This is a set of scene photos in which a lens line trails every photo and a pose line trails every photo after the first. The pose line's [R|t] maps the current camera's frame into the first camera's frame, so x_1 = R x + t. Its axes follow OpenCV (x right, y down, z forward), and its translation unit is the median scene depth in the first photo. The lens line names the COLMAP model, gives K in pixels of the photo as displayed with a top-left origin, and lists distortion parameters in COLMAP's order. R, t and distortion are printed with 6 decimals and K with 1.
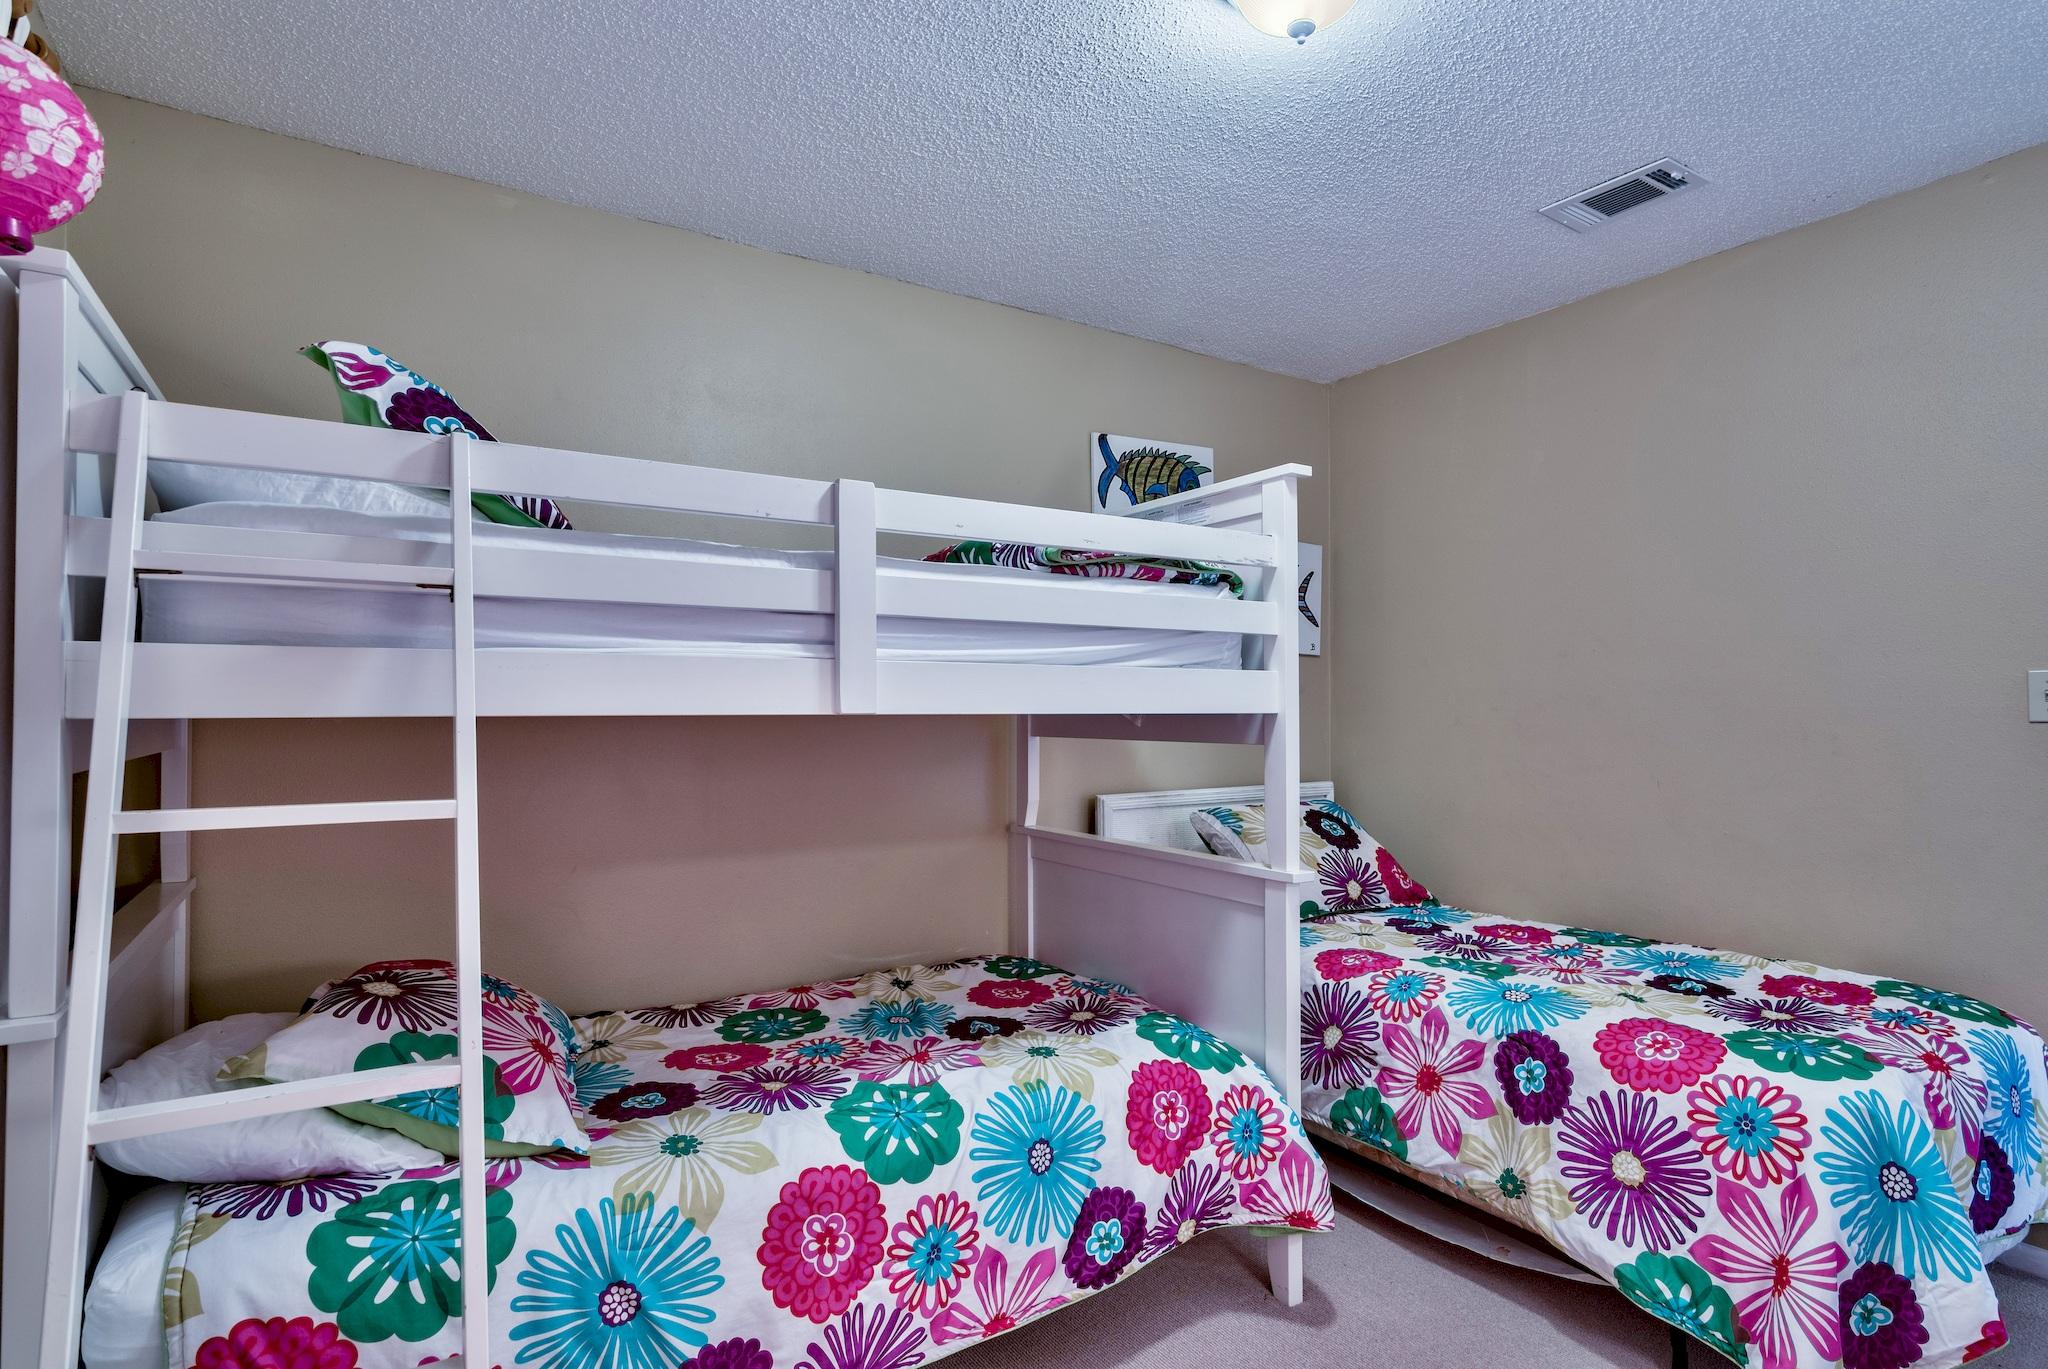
lens RADIAL K [[1042.9, 0, 1021.5], [0, 1042.9, 685.9], [0, 0, 1]] dist [0.000890, -0.000539]
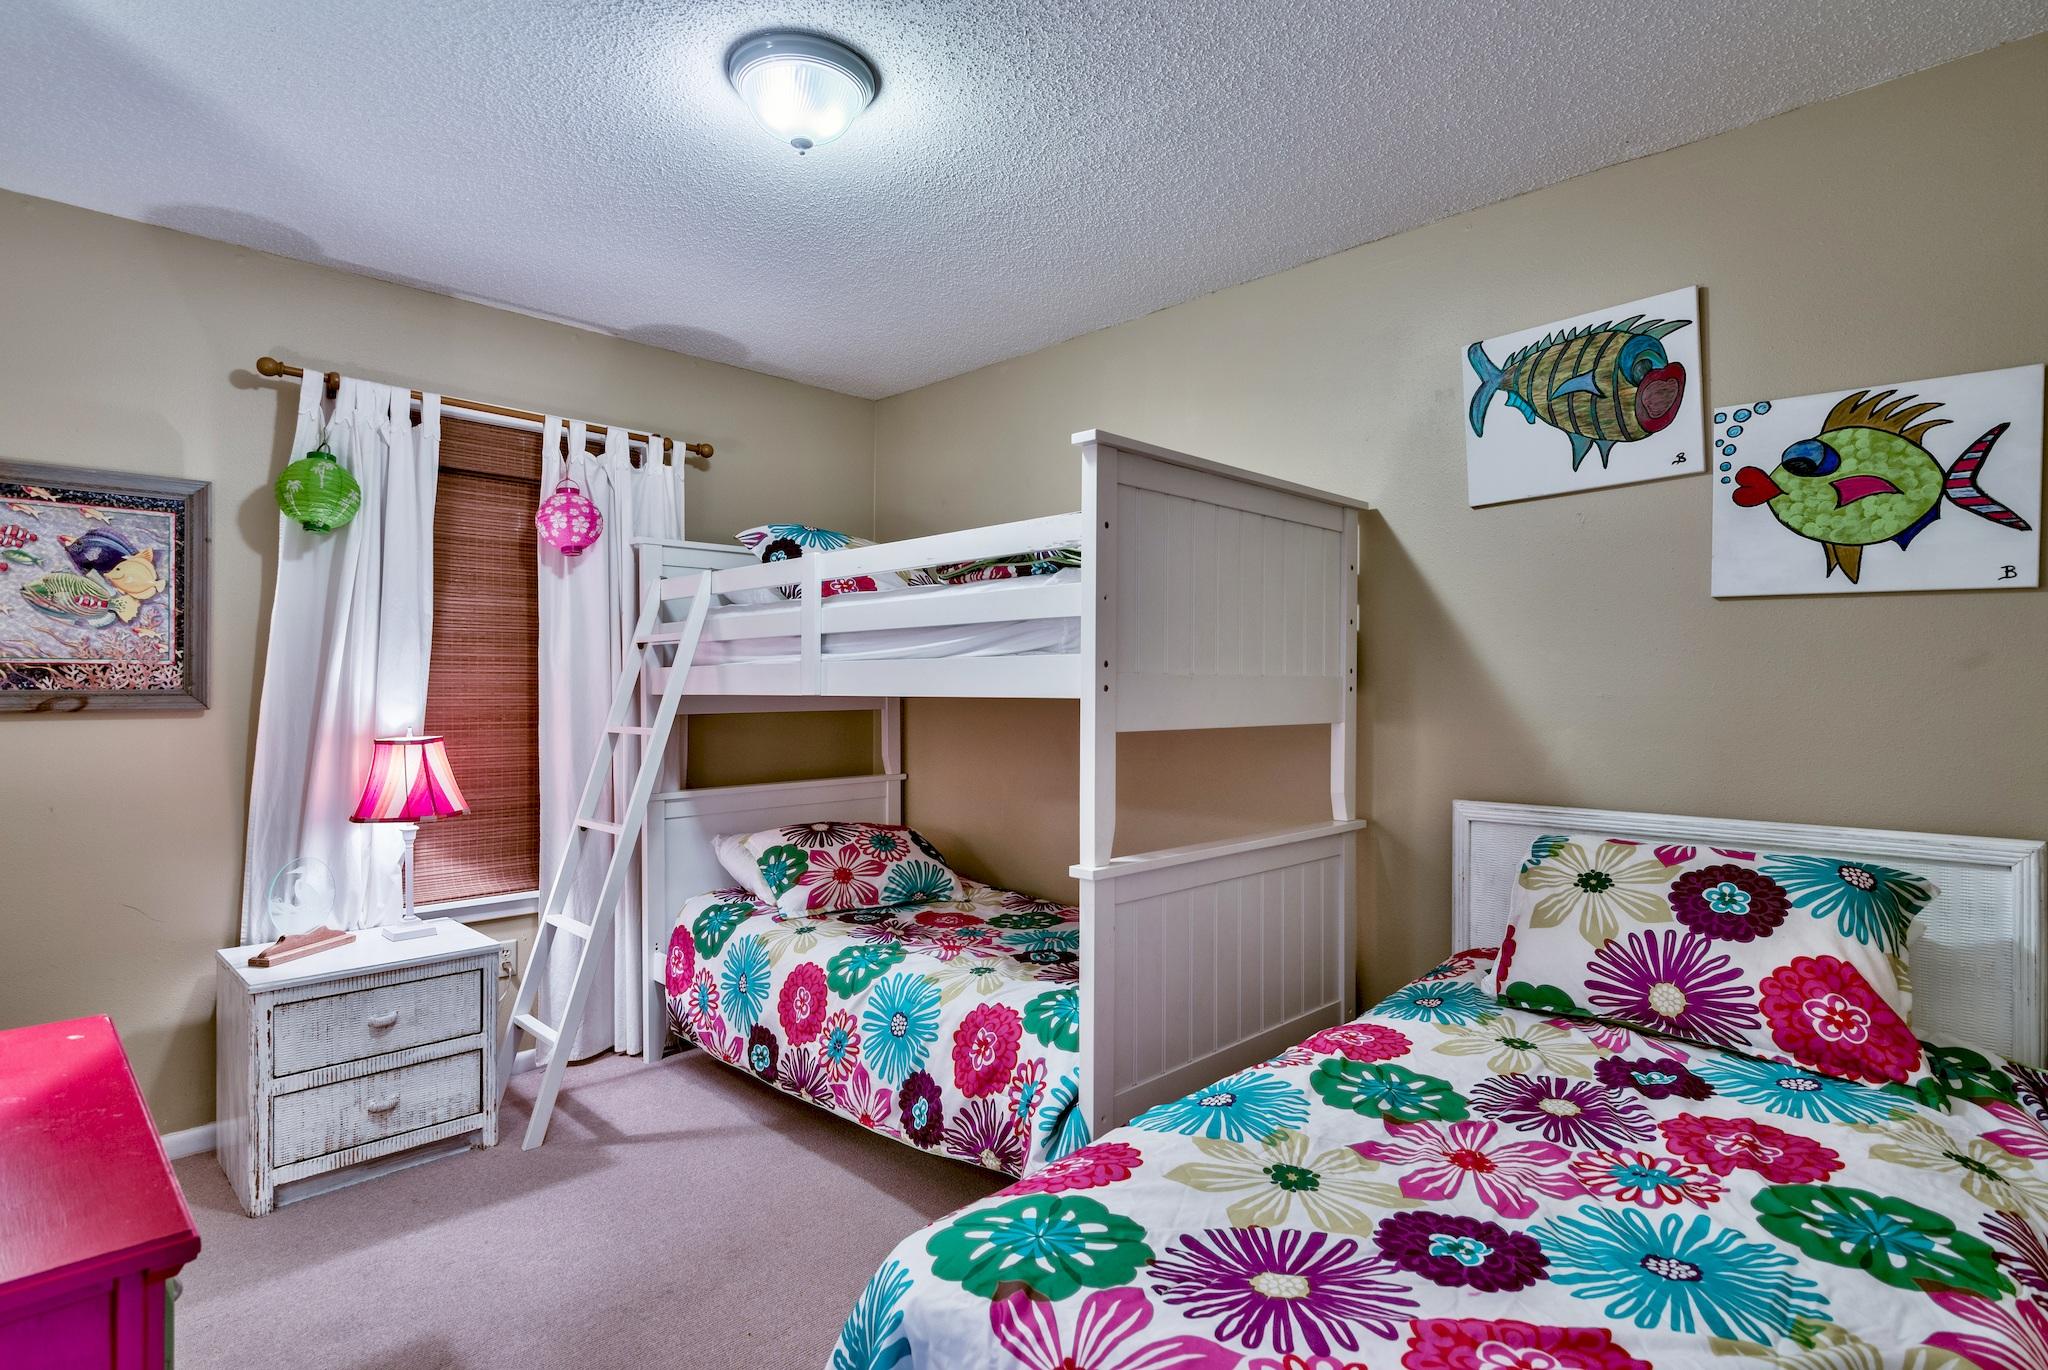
lens RADIAL K [[1042.9, 0, 1020.3], [0, 1042.9, 684.4], [0, 0, 1]] dist [0.000890, -0.000539]
pose [[0.223845, -0.000763, -0.974624, 1.230727], [0.021234, 0.999766, 0.004094, 0.008857], [0.974393, -0.021612, 0.223809, 0.774794]]
